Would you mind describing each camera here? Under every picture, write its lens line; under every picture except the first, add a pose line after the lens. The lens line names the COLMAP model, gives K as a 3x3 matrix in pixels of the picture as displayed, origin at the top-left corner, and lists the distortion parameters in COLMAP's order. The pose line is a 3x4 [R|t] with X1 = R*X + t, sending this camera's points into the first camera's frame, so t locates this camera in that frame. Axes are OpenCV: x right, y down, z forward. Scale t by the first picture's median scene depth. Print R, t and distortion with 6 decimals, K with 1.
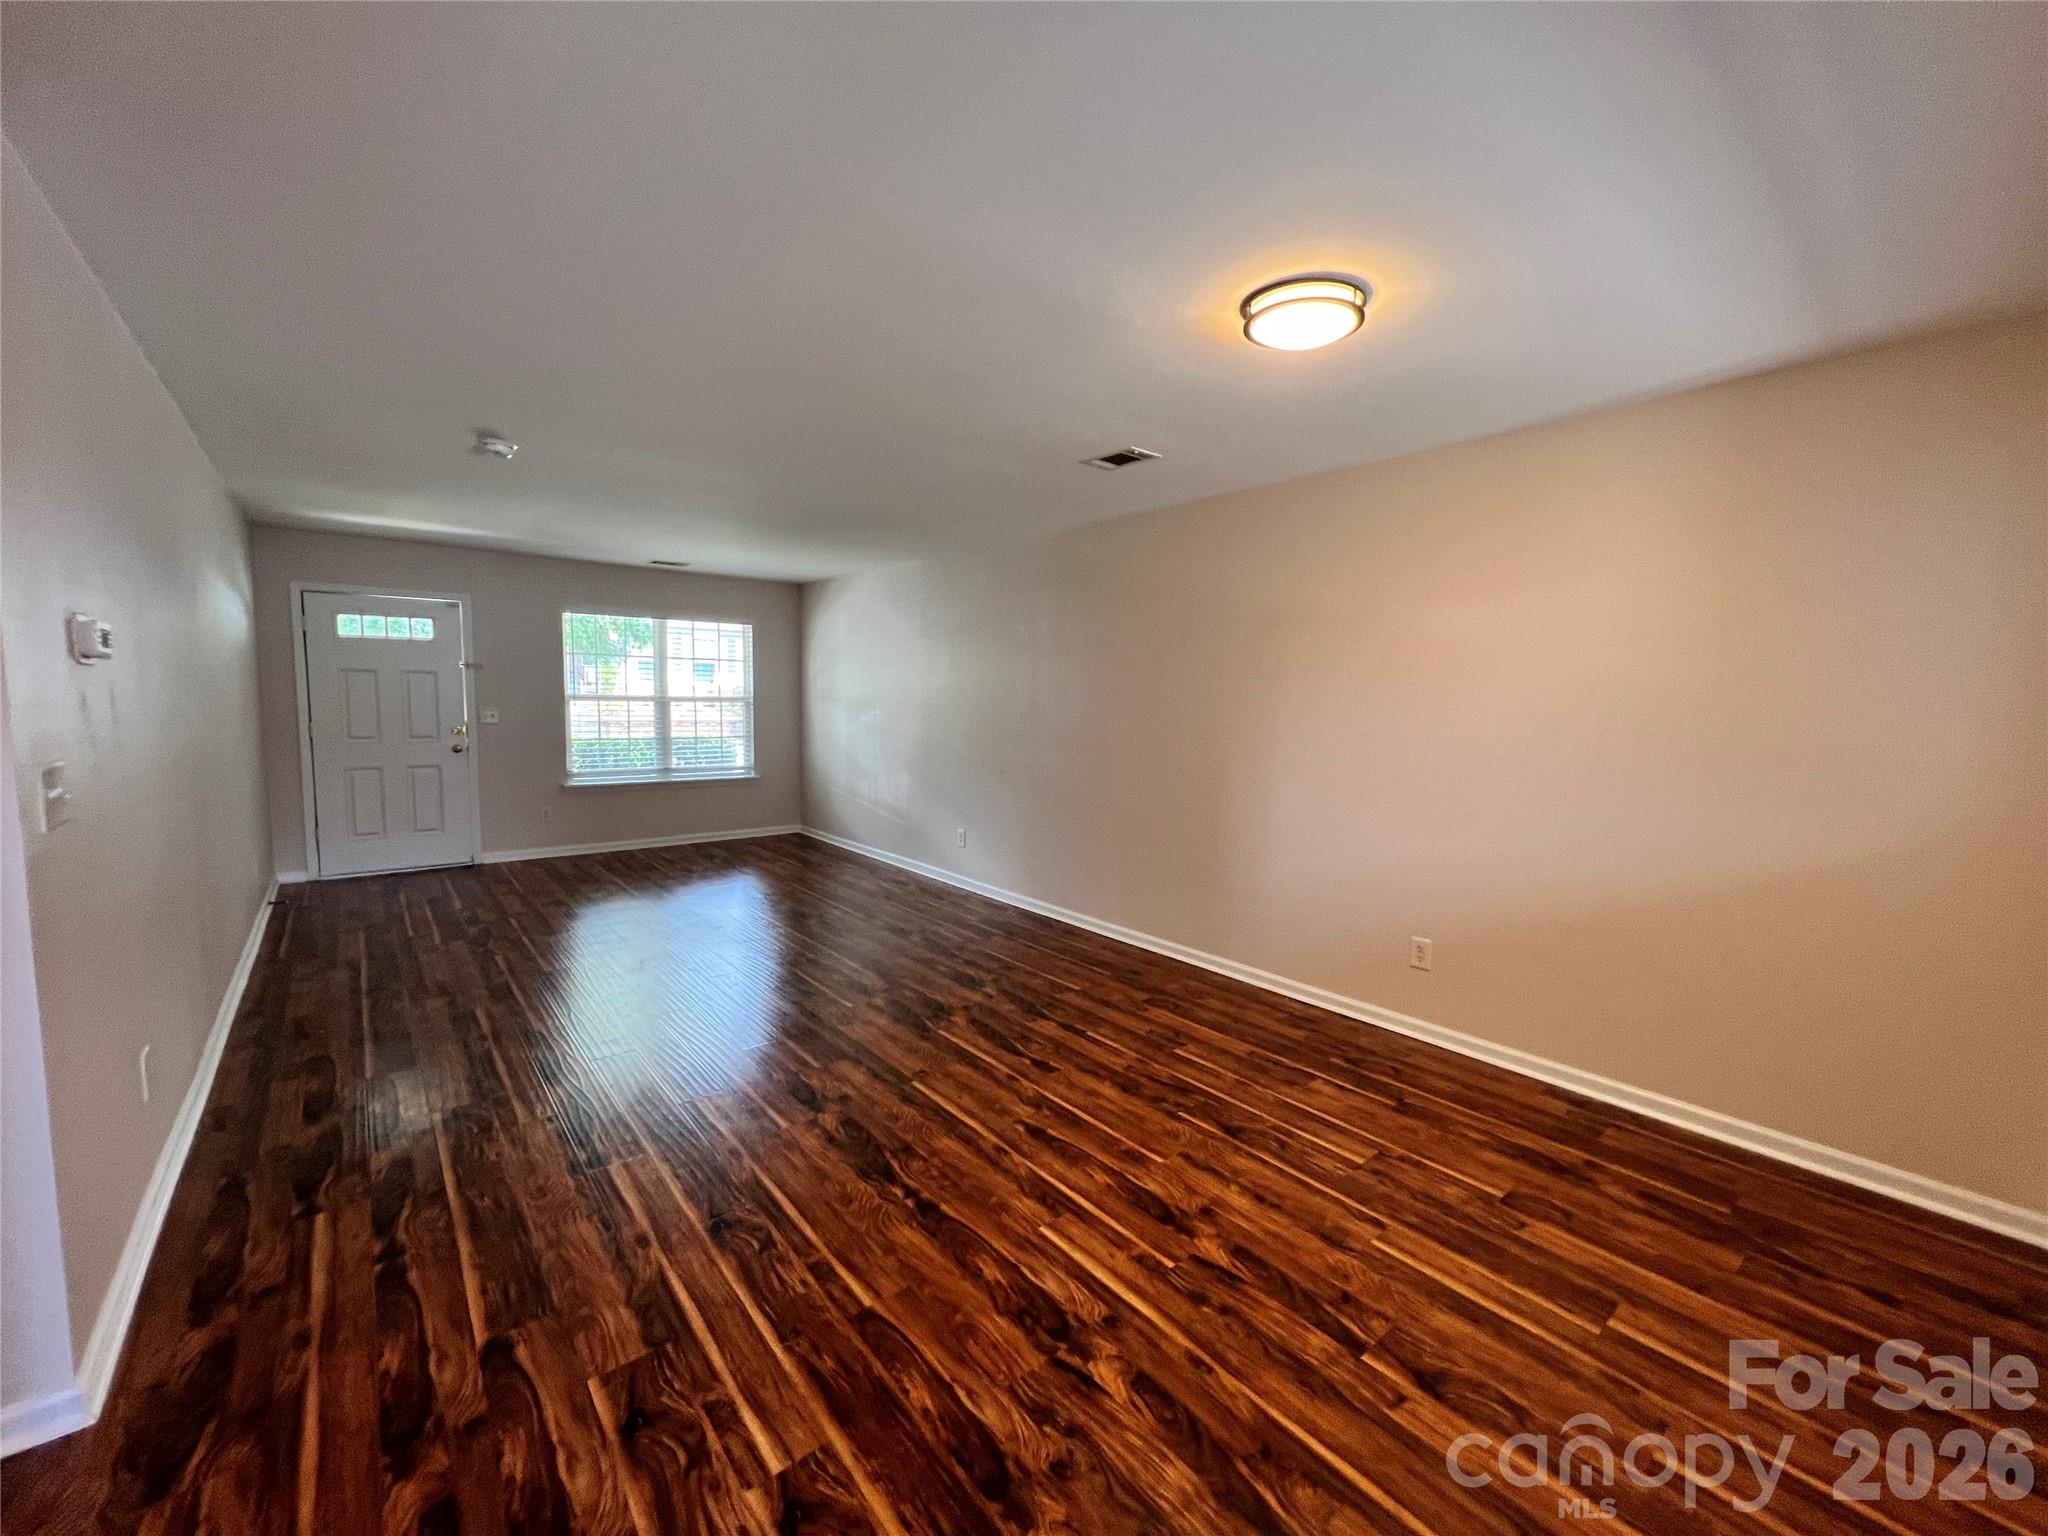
lens RADIAL K [[818.1, 0, 1009.6], [0, 818.1, 767.2], [0, 0, 1]] dist [-0.000469, 0.000473]
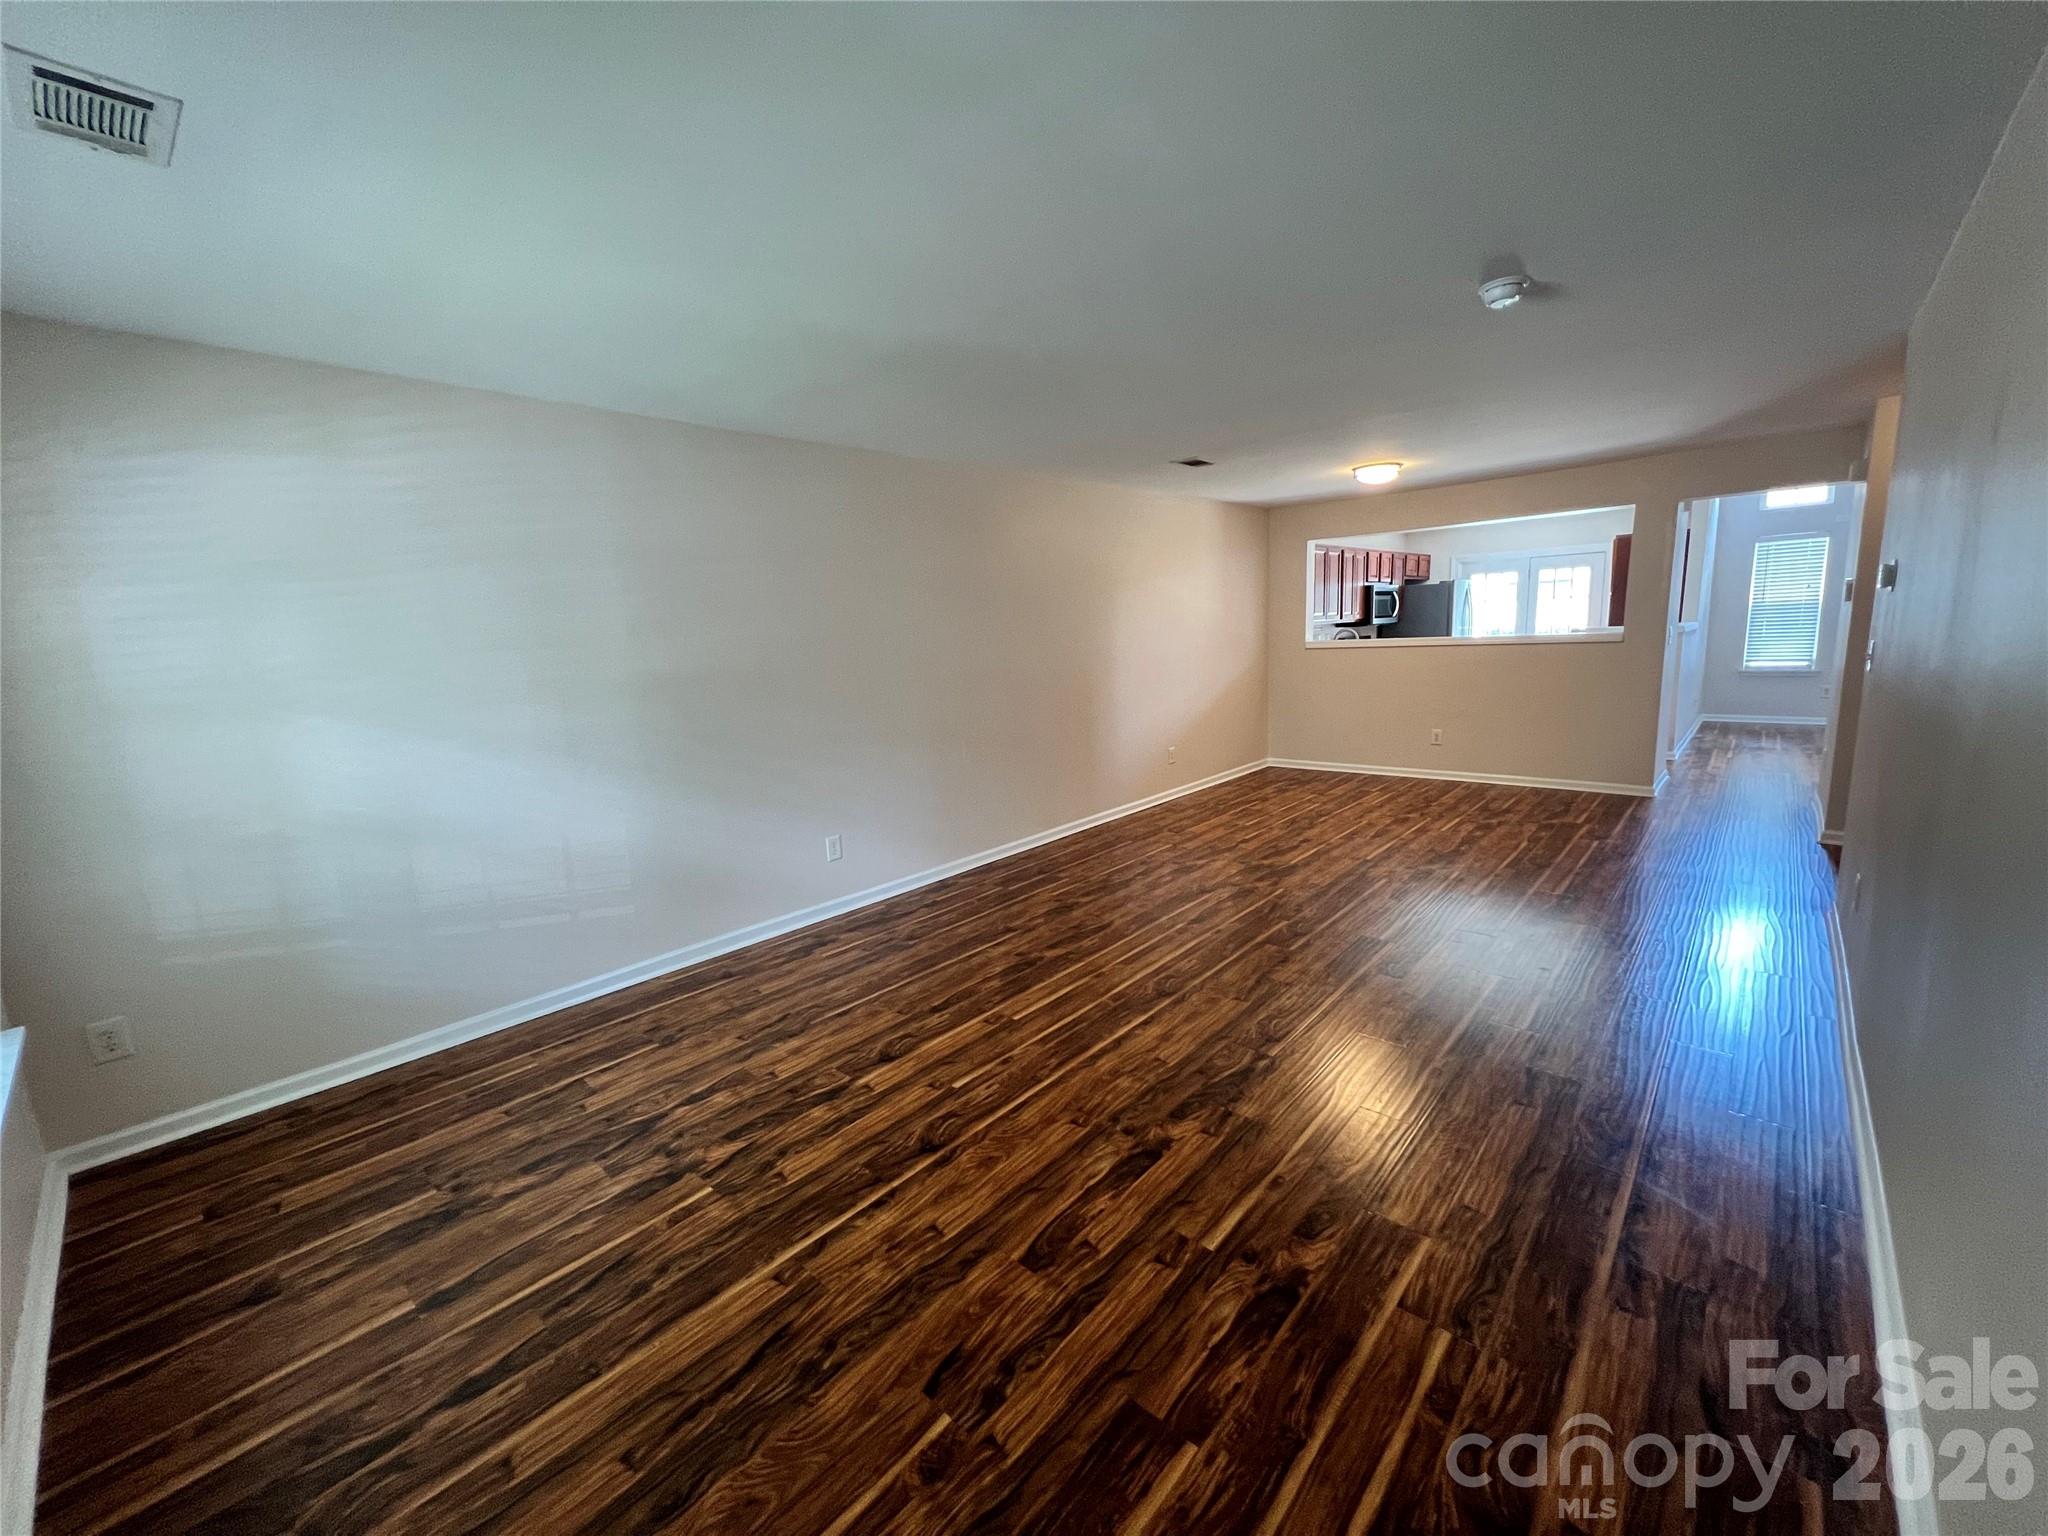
lens RADIAL K [[818.1, 0, 1009.6], [0, 818.1, 767.2], [0, 0, 1]] dist [-0.000469, 0.000473]
pose [[-0.149456, -0.178340, 0.972552, -1.347278], [0.128933, 0.971686, 0.197995, -0.187334], [-0.980326, 0.154986, -0.122230, 1.592204]]
